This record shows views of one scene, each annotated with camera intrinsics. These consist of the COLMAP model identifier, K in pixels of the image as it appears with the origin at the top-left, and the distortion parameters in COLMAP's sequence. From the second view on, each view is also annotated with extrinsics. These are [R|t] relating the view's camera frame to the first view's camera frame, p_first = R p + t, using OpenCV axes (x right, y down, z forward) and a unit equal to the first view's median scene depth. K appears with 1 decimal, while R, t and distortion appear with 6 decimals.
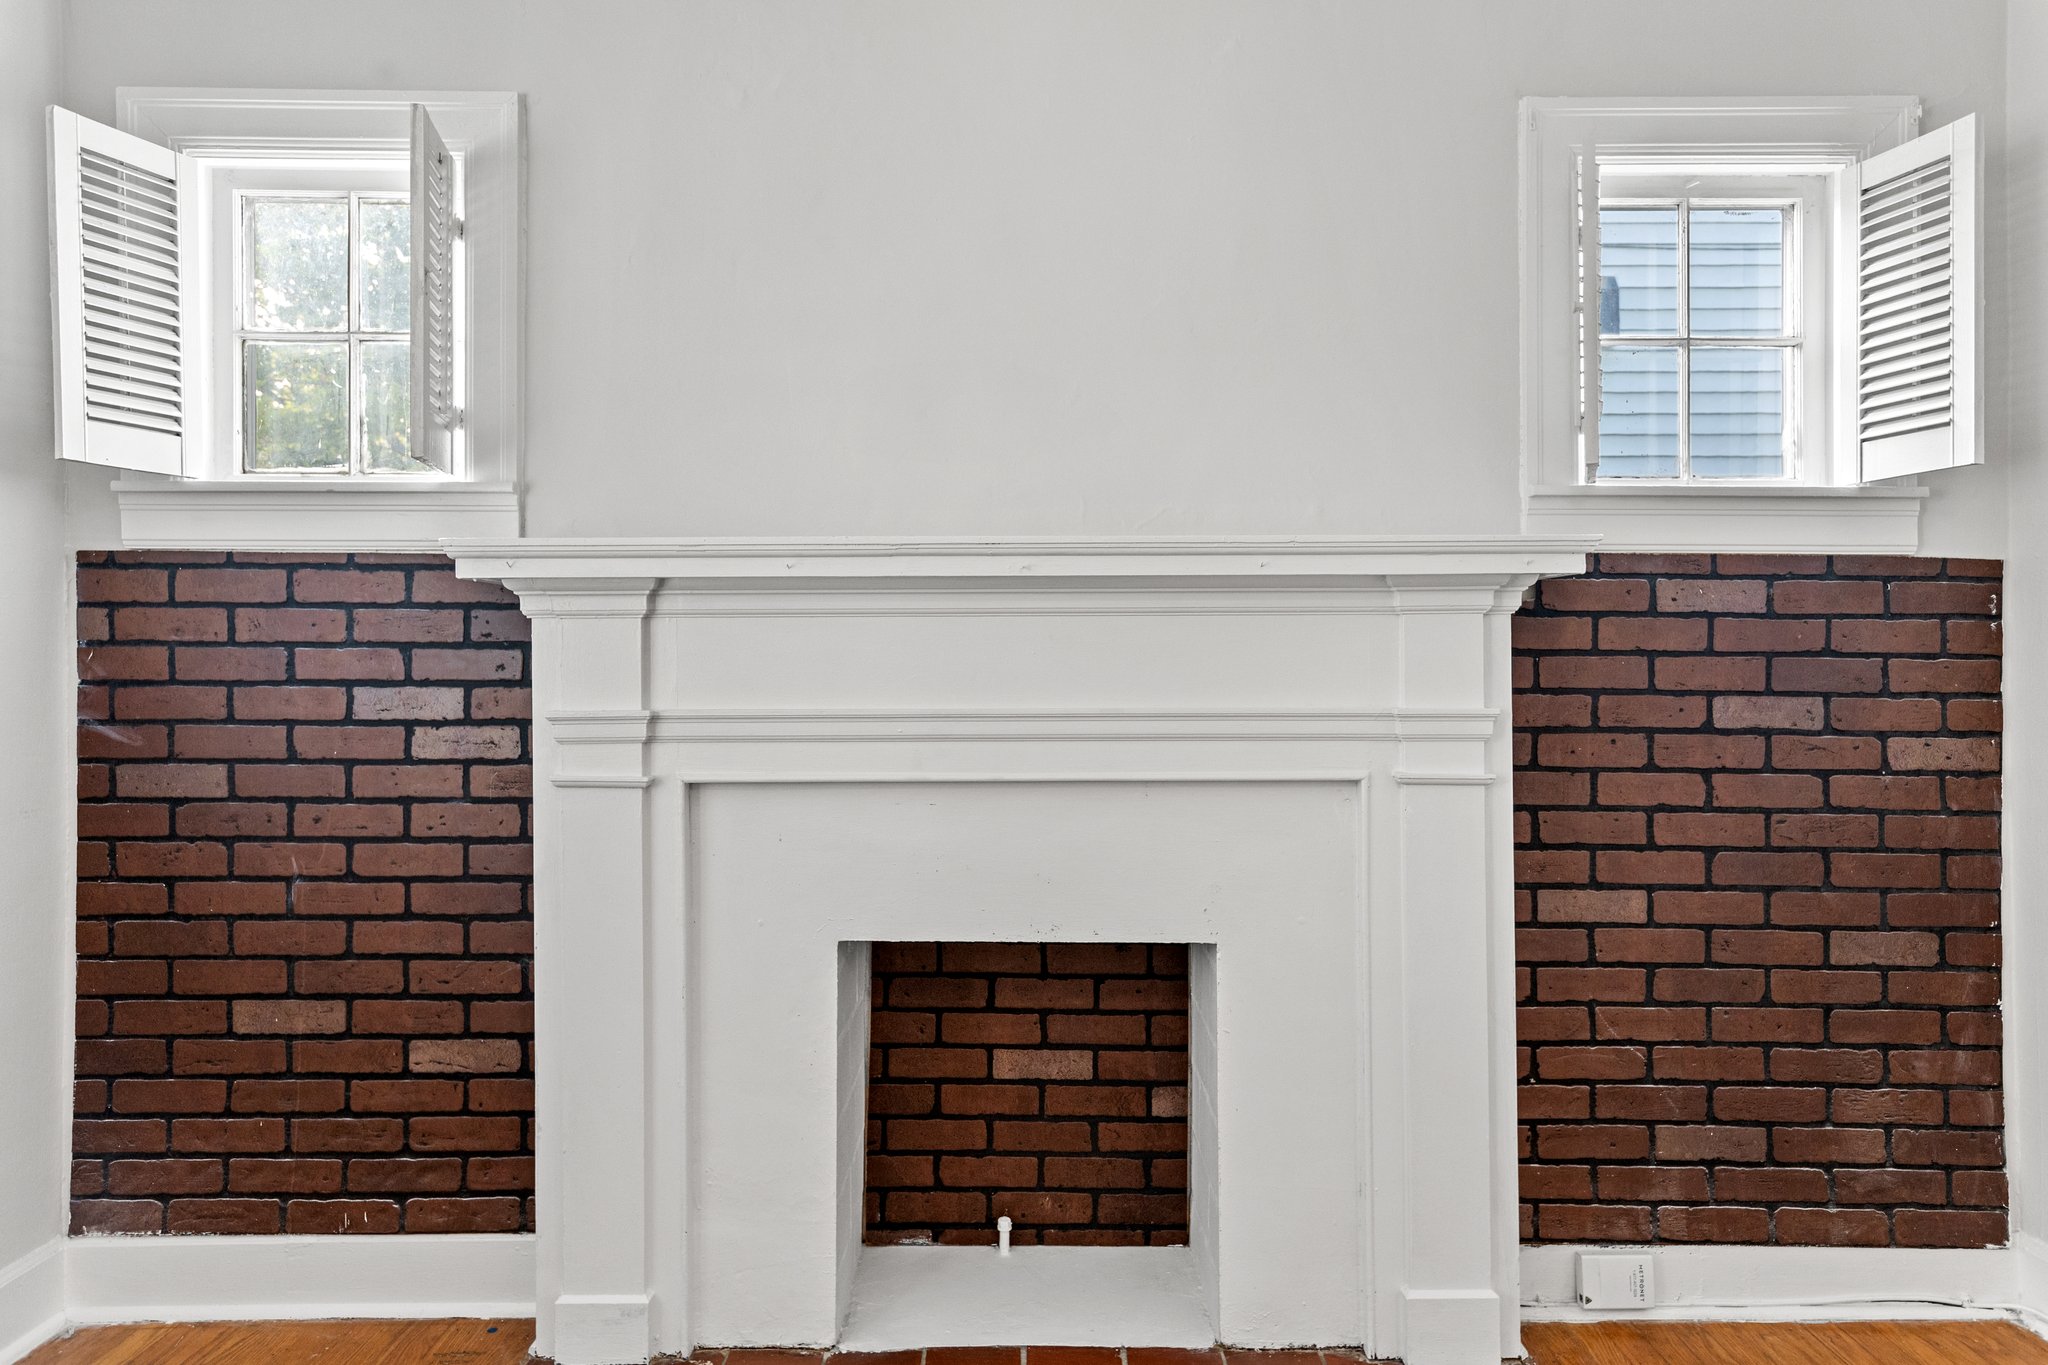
lens RADIAL K [[1278.1, 0, 1015.6], [0, 1278.1, 664.6], [0, 0, 1]] dist [0.011309, 0.006661]
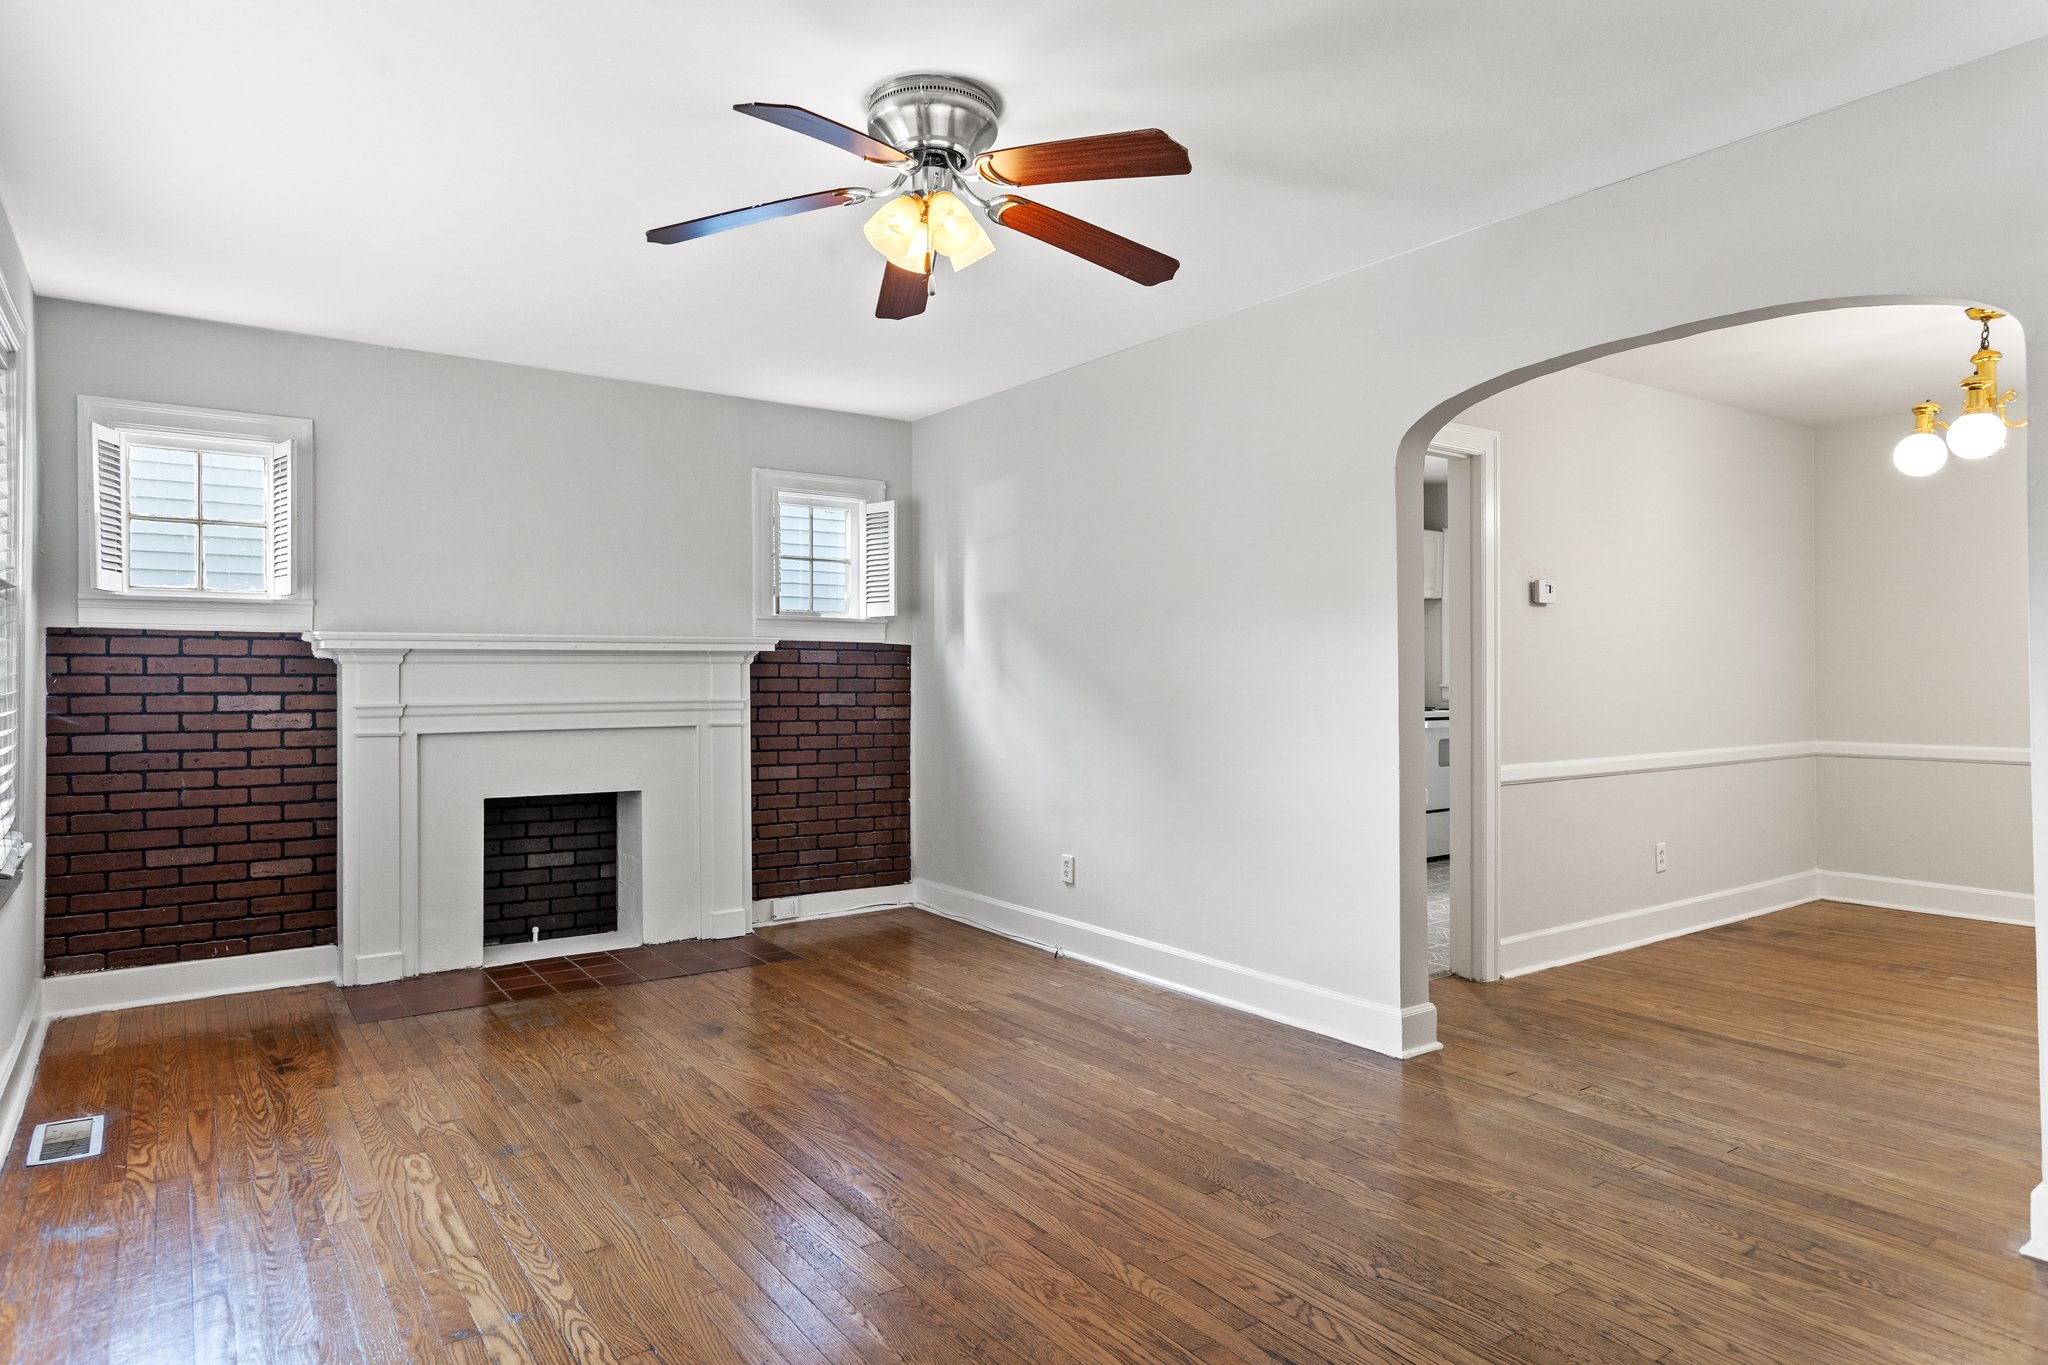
lens RADIAL K [[1228.4, 0, 1026.0], [0, 1228.4, 671.9], [0, 0, 1]] dist [0.006520, 0.002227]
pose [[0.824562, 0.000344, 0.565771, -0.568294], [-0.000610, 1.000000, 0.000280, -0.022340], [-0.565771, -0.000576, 0.824562, -1.392724]]
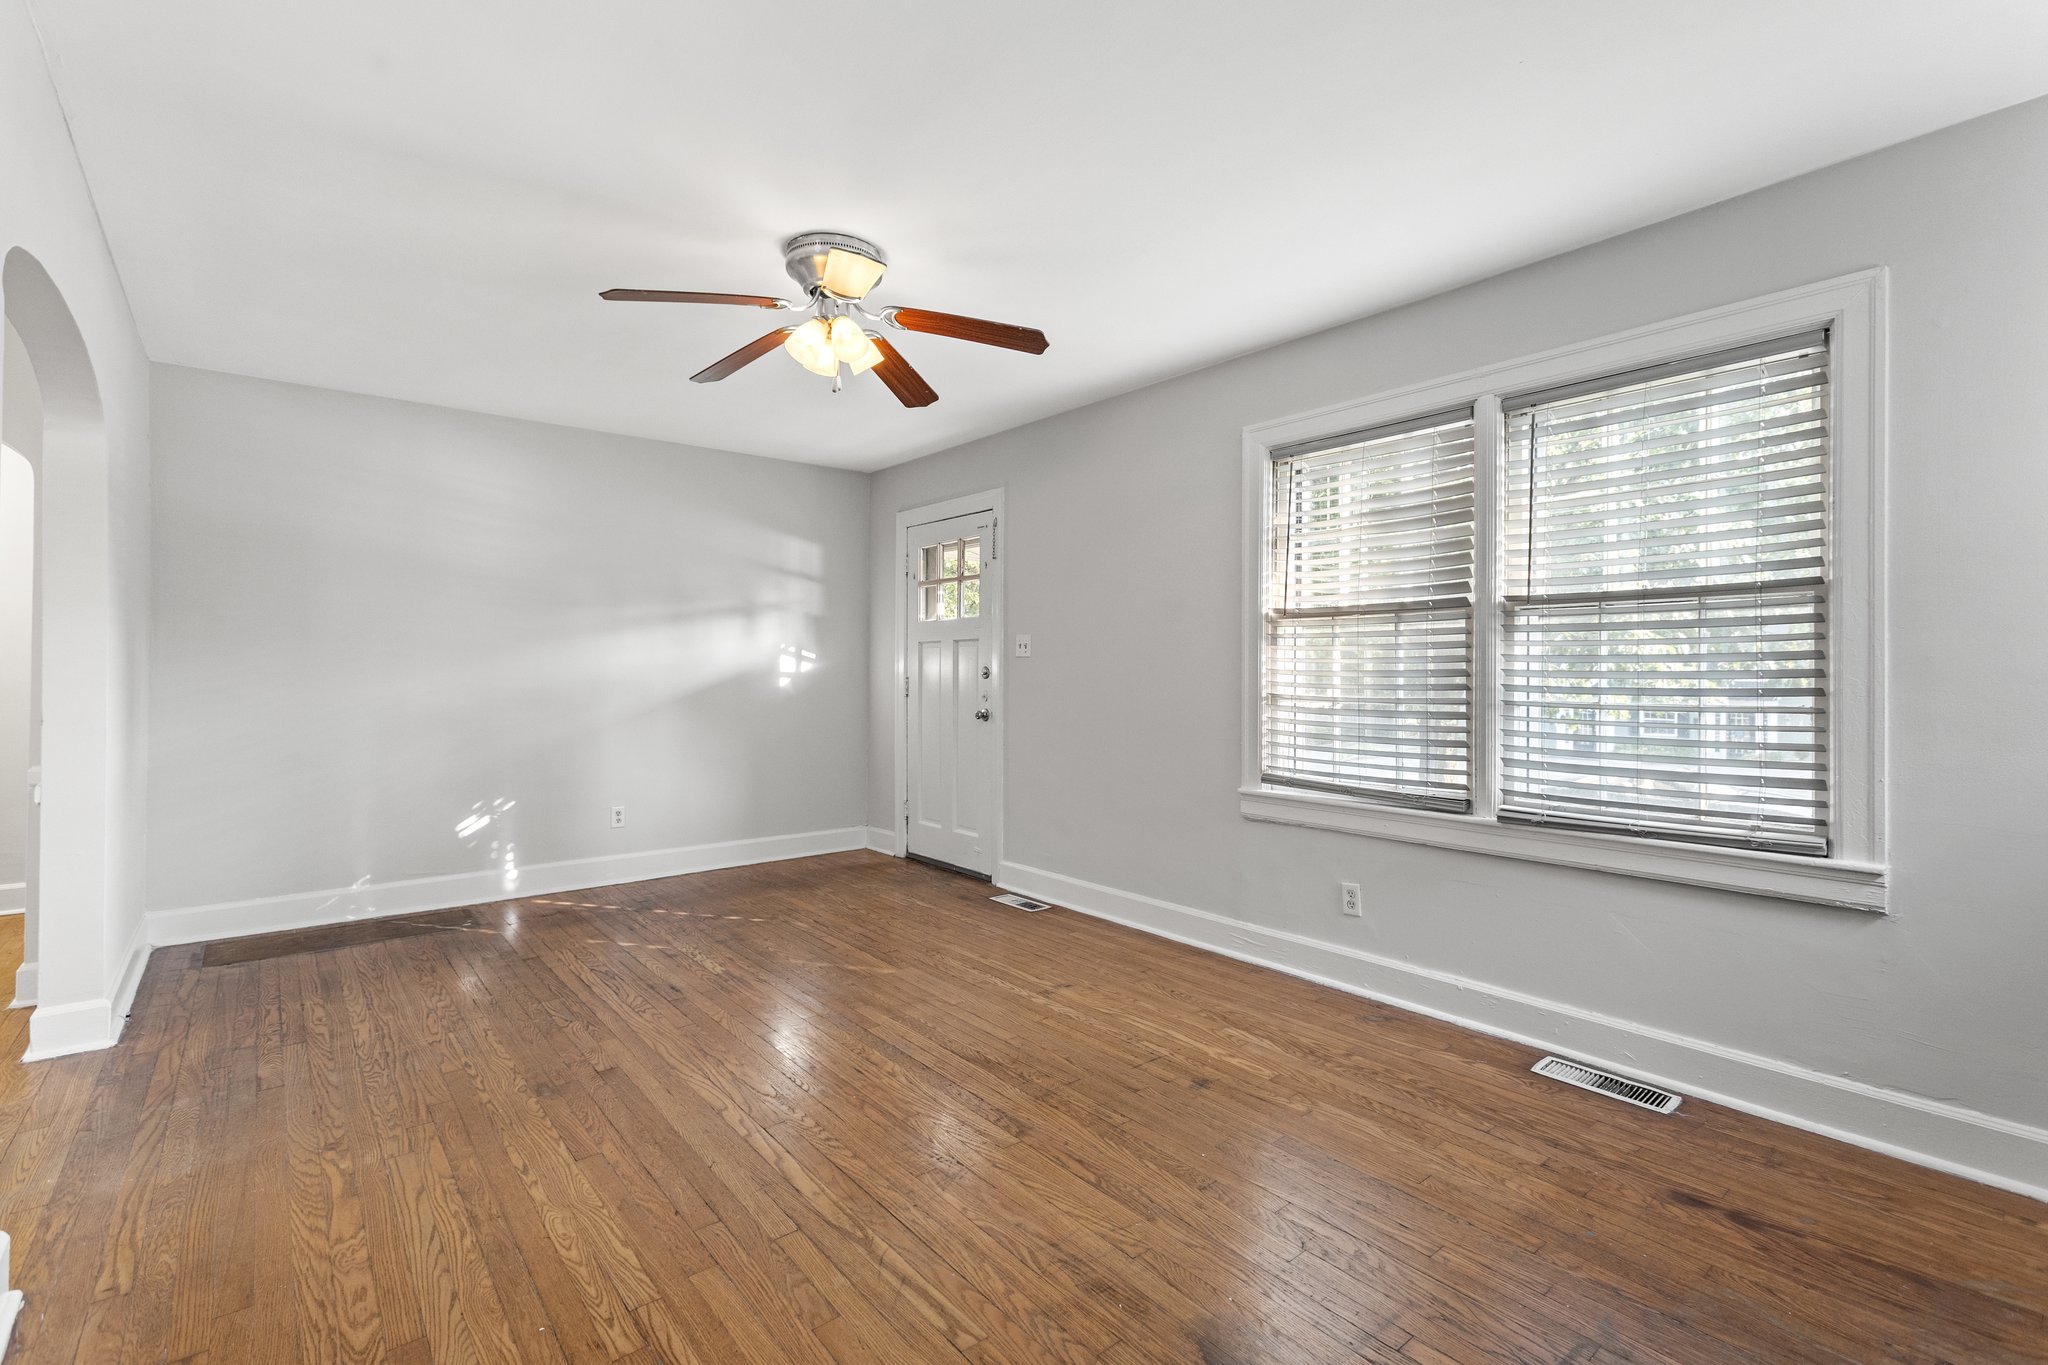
lens RADIAL K [[943.3, 0, 1024.4], [0, 943.3, 677.3], [0, 0, 1]] dist [0.000132, -0.000063]
pose [[-0.780562, -0.000118, -0.625078, 0.845152], [-0.001428, 0.999998, 0.001594, -0.007480], [0.625077, 0.002137, -0.780561, 1.199640]]
